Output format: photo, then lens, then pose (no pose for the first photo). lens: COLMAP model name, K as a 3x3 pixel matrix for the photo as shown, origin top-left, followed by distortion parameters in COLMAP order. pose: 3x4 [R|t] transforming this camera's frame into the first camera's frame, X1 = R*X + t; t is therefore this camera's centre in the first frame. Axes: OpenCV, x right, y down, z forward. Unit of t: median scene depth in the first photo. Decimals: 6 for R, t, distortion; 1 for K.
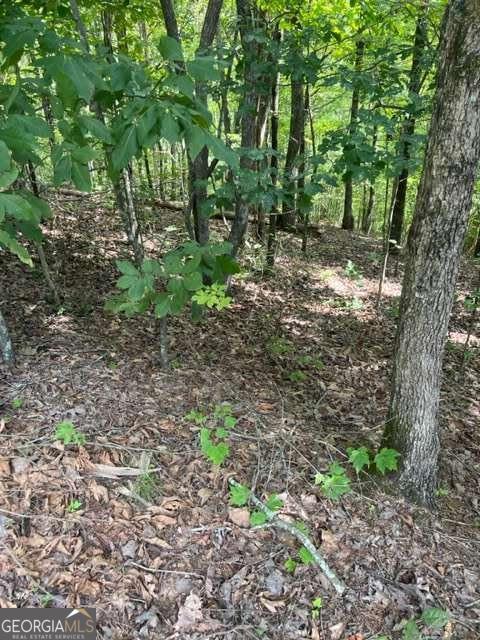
lens RADIAL K [[483.6, 0, 240.1], [0, 483.6, 320.3], [0, 0, 1]] dist [-0.000332, -0.004858]
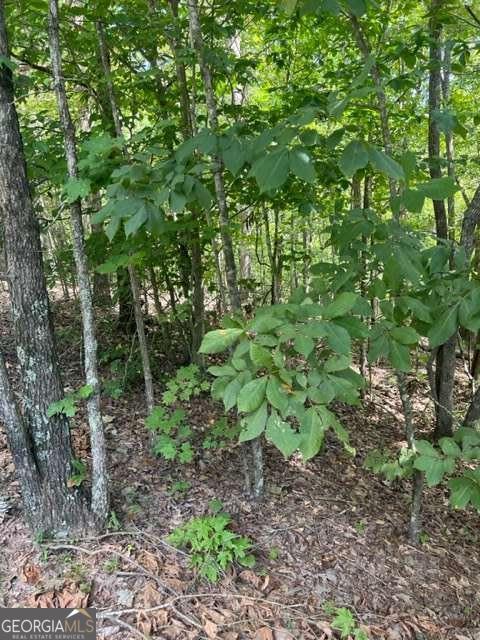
lens RADIAL K [[483.6, 0, 240.0], [0, 483.6, 319.6], [0, 0, 1]] dist [-0.000332, -0.004858]
pose [[0.915307, 0.077810, -0.395170, -0.136410], [-0.170881, 0.963498, -0.206085, -0.059141], [0.364710, 0.256158, 0.895192, -0.023027]]
